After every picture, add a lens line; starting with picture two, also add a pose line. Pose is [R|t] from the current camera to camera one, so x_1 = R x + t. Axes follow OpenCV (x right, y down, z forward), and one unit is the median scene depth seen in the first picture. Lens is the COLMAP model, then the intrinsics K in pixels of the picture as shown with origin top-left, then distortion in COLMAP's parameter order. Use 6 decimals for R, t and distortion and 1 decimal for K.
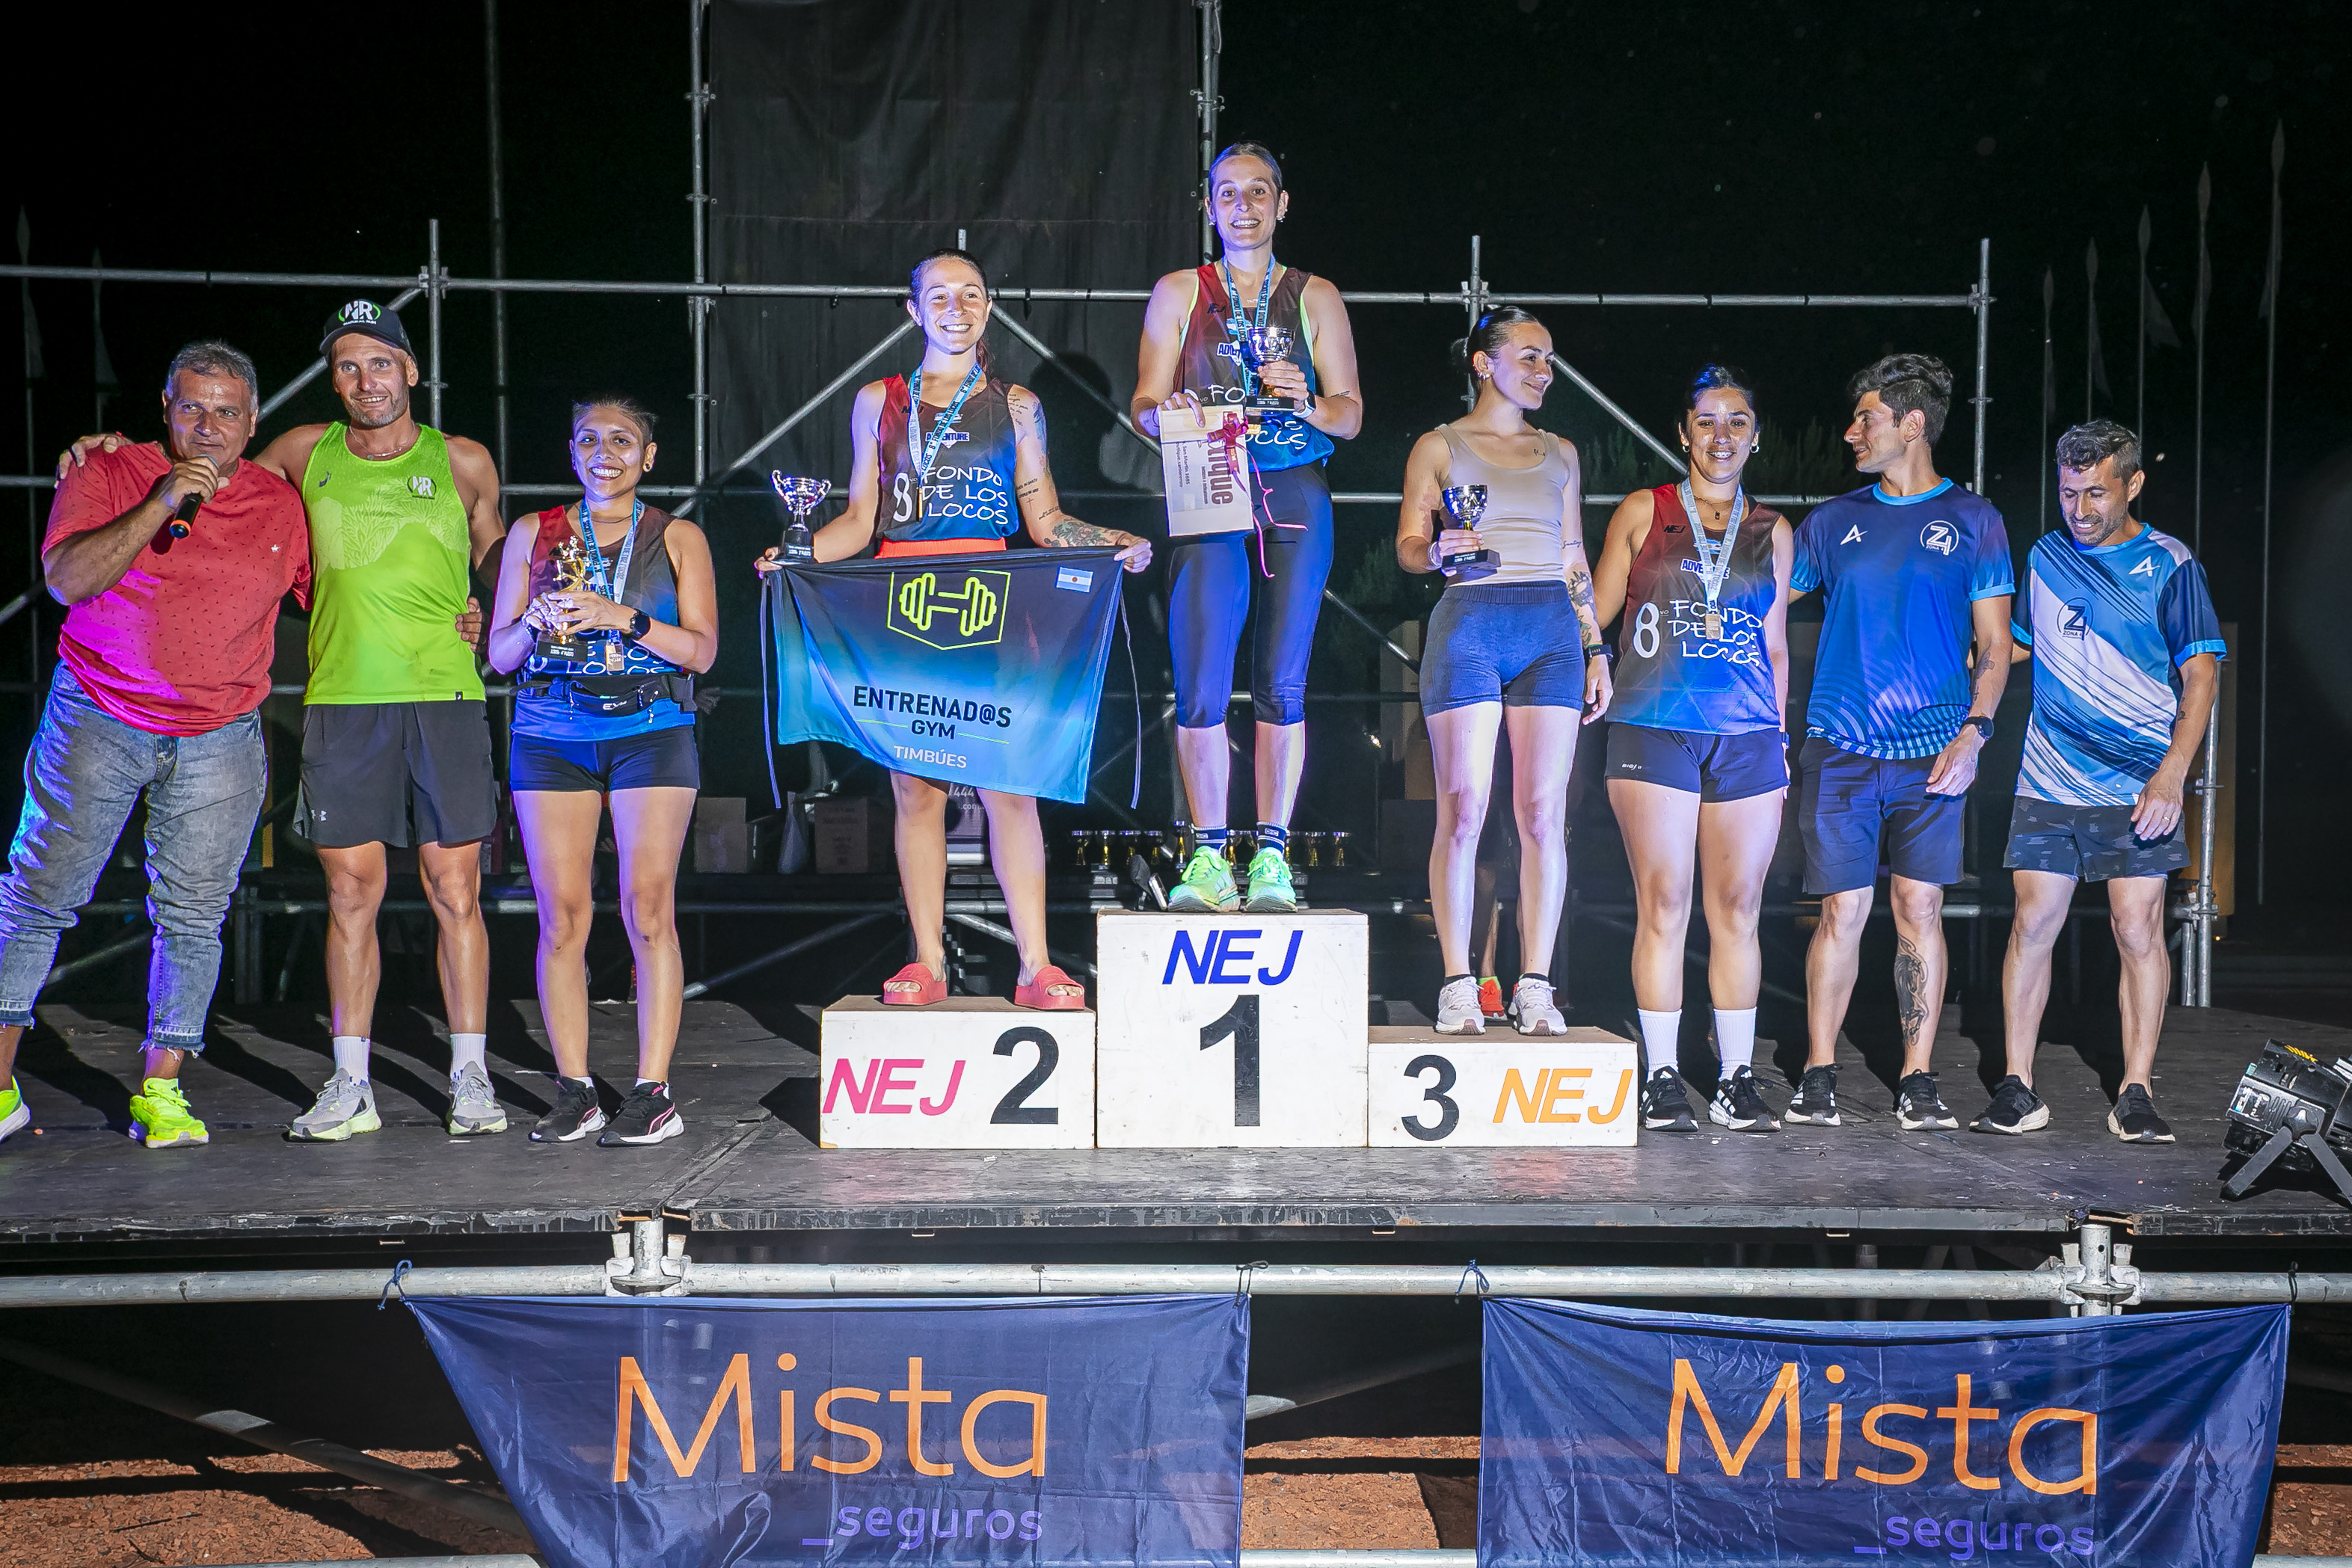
lens RADIAL K [[2353.0, 0, 1213.6], [0, 2353.0, 871.1], [0, 0, 1]] dist [0.018798, 0.196273]
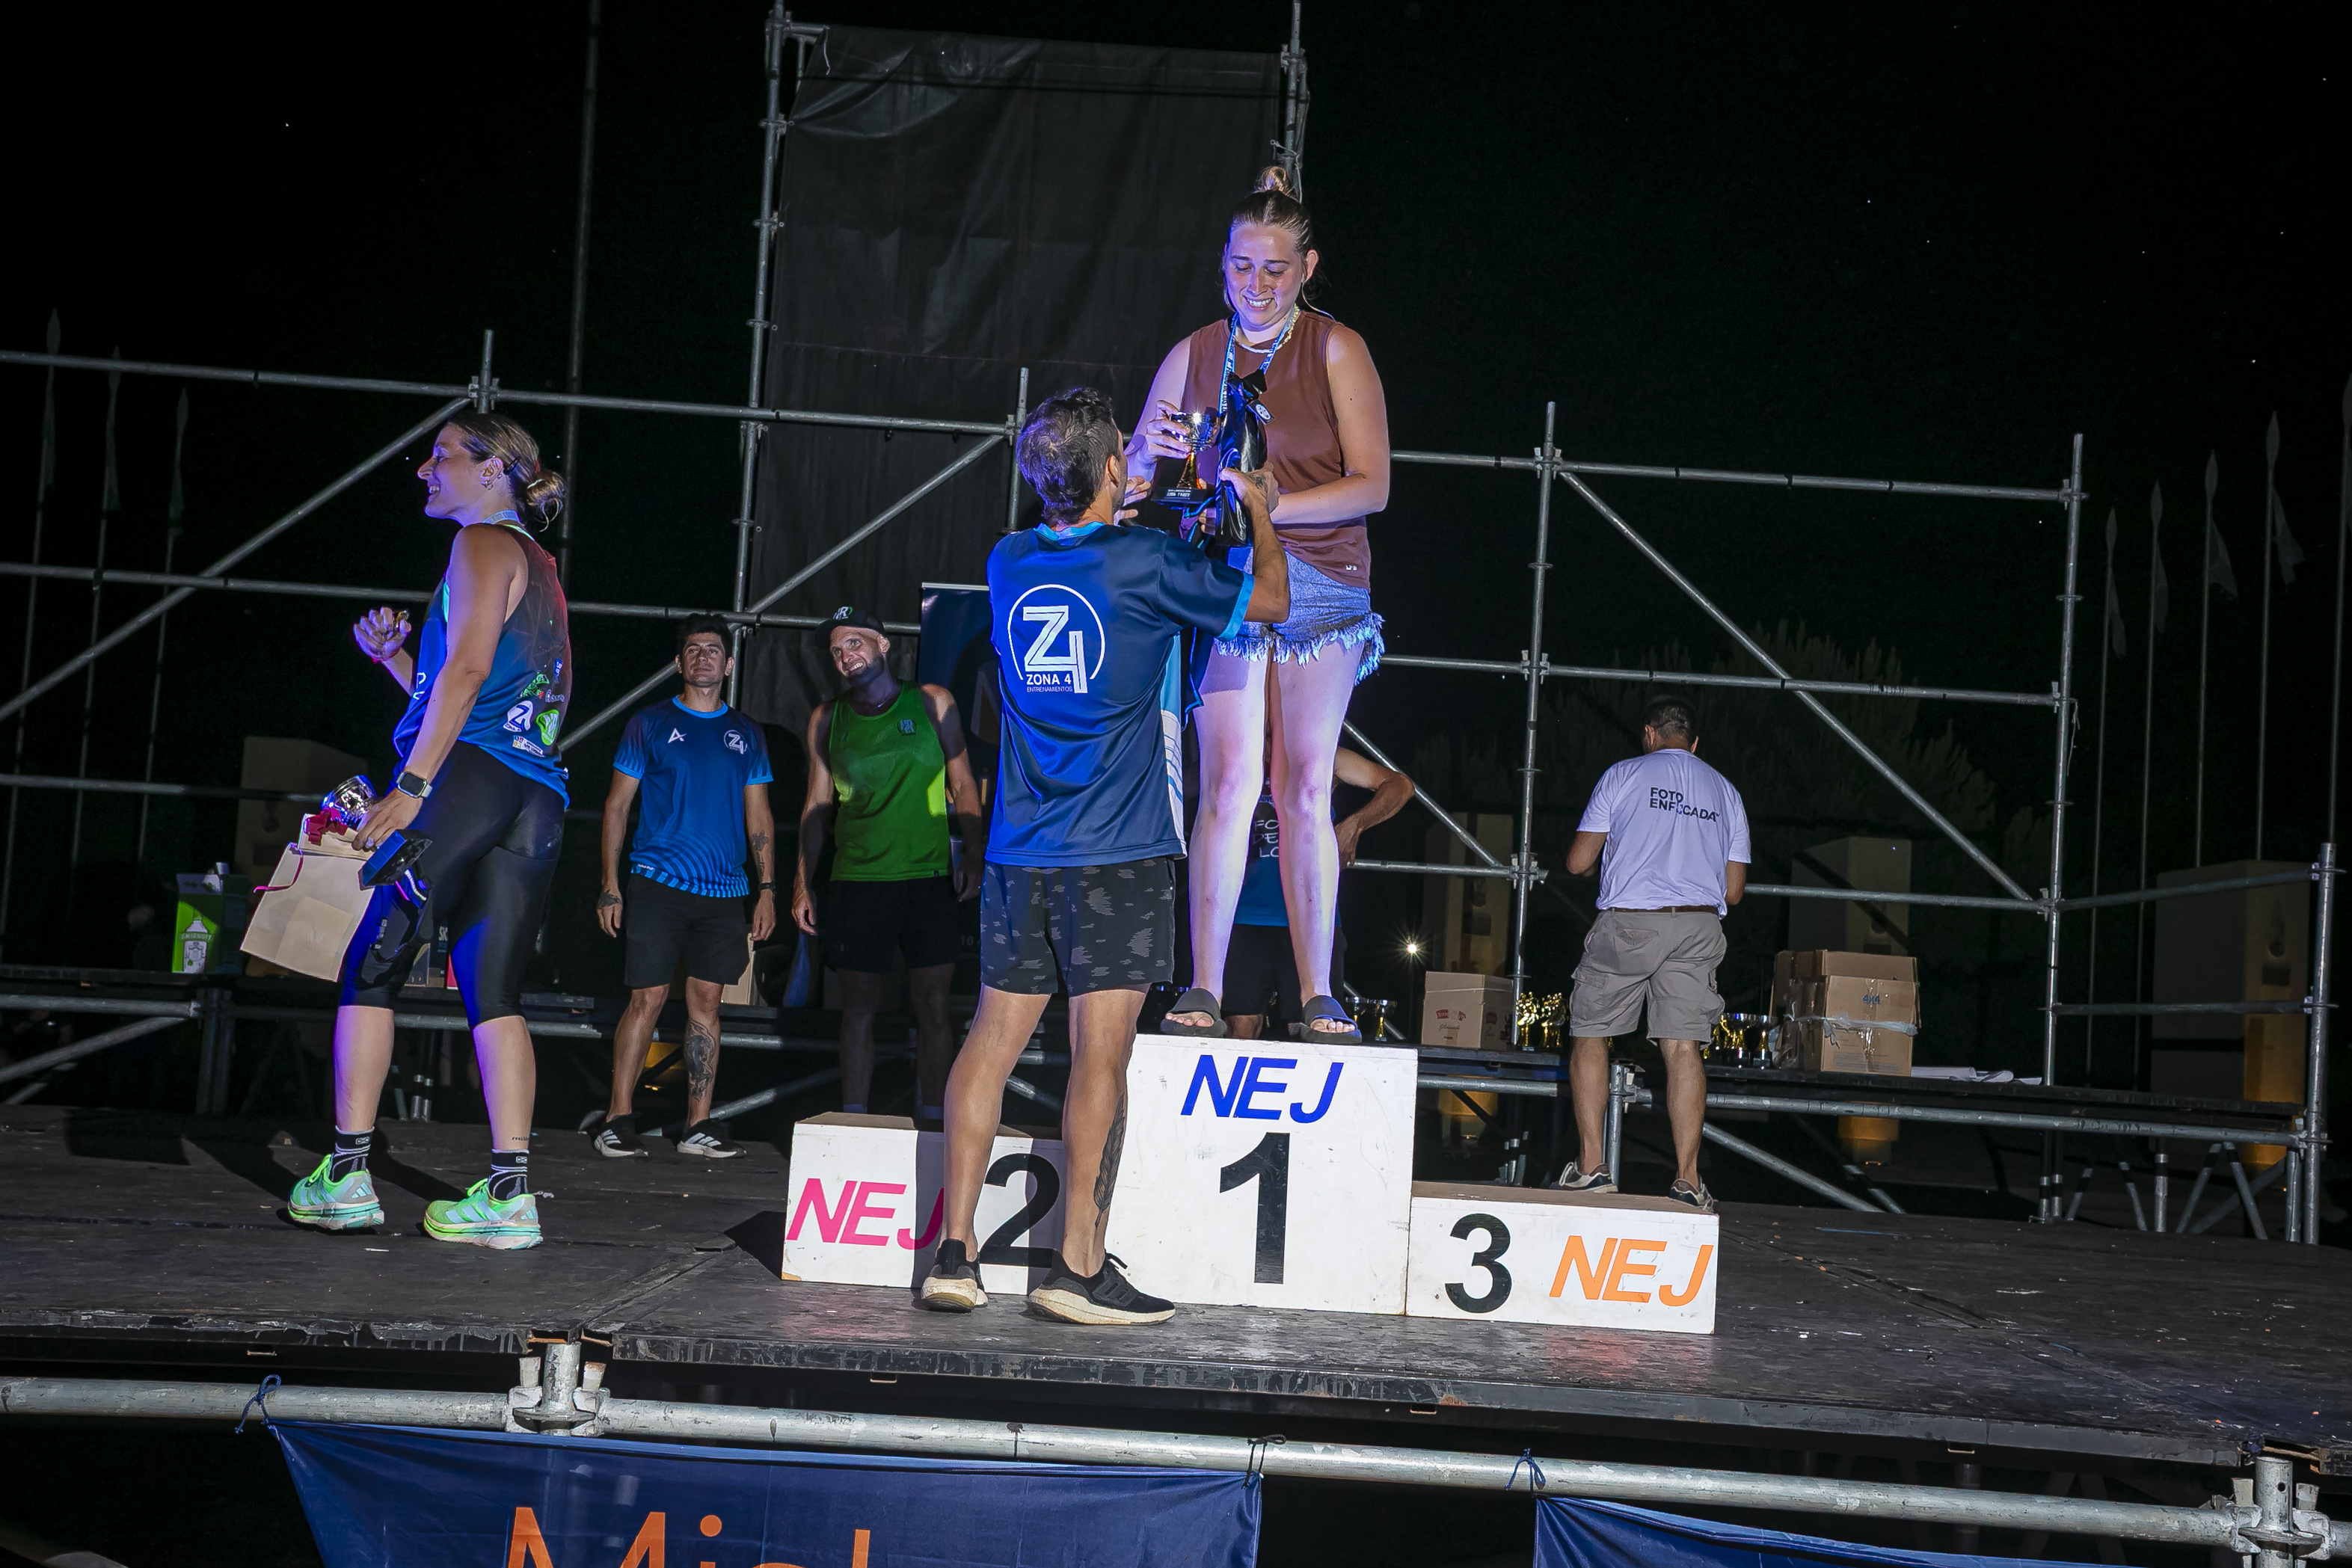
lens RADIAL K [[2352.6, 0, 1211.4], [0, 2352.6, 872.8], [0, 0, 1]] dist [0.014882, 0.202198]
pose [[0.998227, 0.056661, -0.018238, 0.000333], [-0.057991, 0.994830, -0.083371, 0.030687], [0.013420, 0.084280, 0.996352, 0.115832]]
